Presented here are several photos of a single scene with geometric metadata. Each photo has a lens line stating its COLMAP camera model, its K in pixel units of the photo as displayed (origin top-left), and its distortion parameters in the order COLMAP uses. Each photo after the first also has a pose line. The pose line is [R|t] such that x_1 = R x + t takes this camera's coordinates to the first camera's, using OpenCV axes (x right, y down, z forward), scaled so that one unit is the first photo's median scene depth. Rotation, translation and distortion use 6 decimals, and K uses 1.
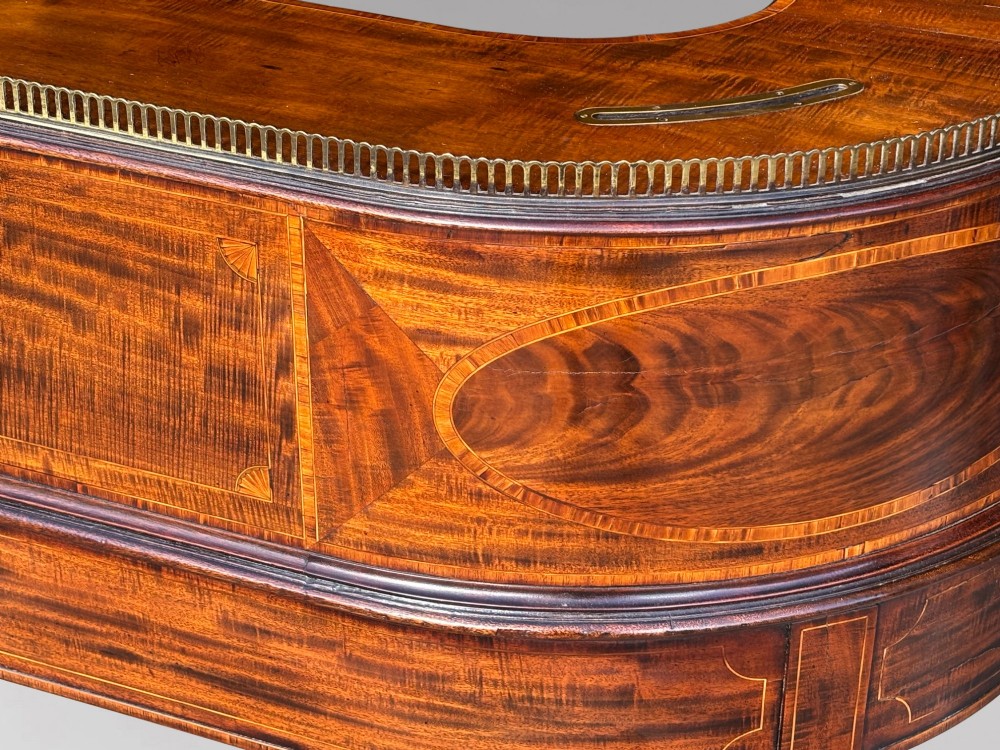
lens RADIAL K [[2002.6, 0, 502.9], [0, 2002.6, 353.6], [0, 0, 1]] dist [0.285138, -1.265457]
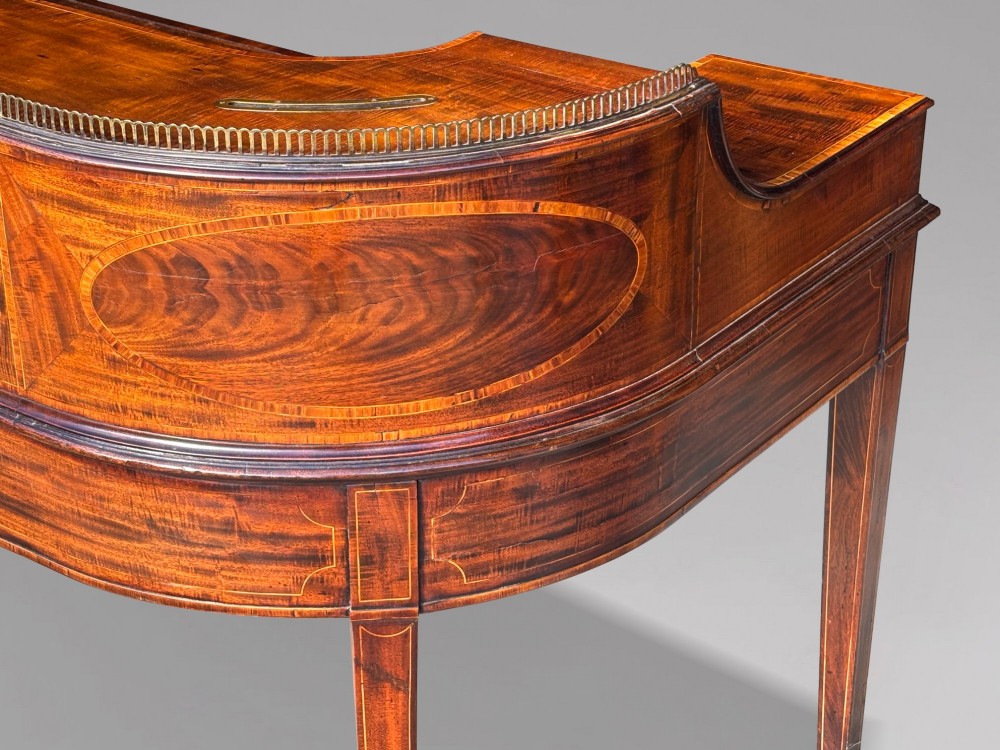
lens RADIAL K [[2001.1, 0, 500.0], [0, 2001.1, 375.0], [0, 0, 1]] dist [0.154830, -0.061318]
pose [[0.973077, 0.100718, -0.207308, 0.544582], [-0.108310, 0.993788, -0.025570, 0.086641], [0.203445, 0.047335, 0.977941, -0.329126]]
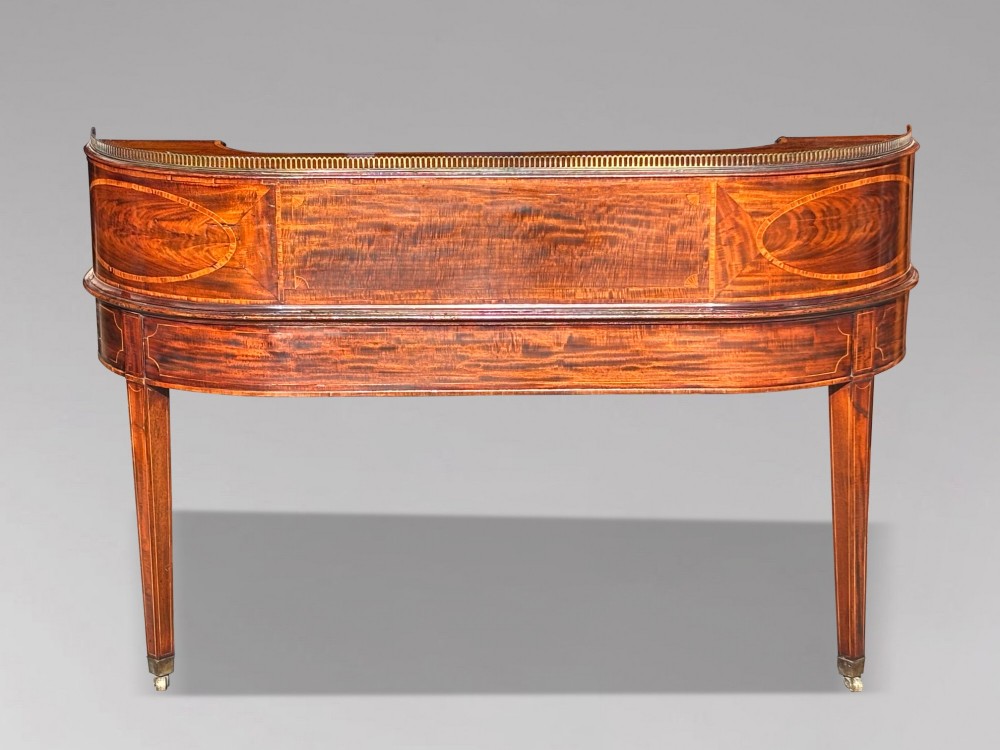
lens RADIAL K [[2250.8, 0, 500.0], [0, 2250.8, 375.0], [0, 0, 1]] dist [0.267746, -0.884751]
pose [[0.929632, -0.100769, 0.354444, -1.679226], [0.193626, 0.951971, -0.237193, 0.988634], [-0.313519, 0.289131, 0.904494, -2.031580]]
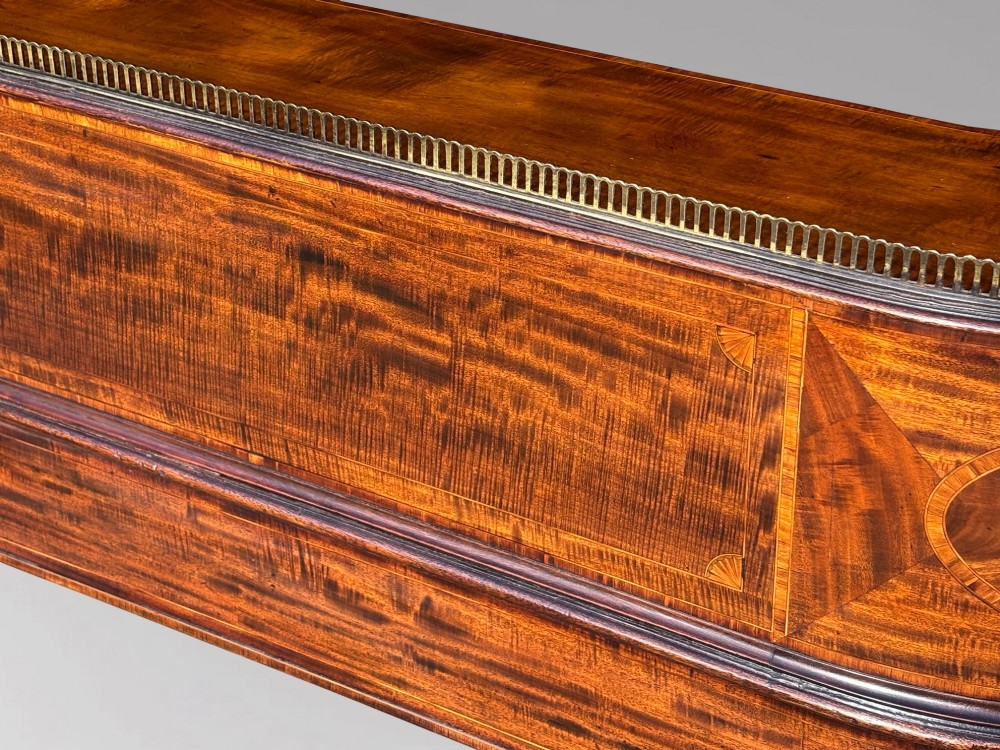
lens RADIAL K [[2002.6, 0, 502.9], [0, 2002.6, 353.6], [0, 0, 1]] dist [0.285138, -1.265457]
pose [[0.985270, 0.066955, -0.157356, -0.085339], [-0.071946, 0.997064, -0.026231, -0.009089], [0.155137, 0.037165, 0.987194, -0.006463]]
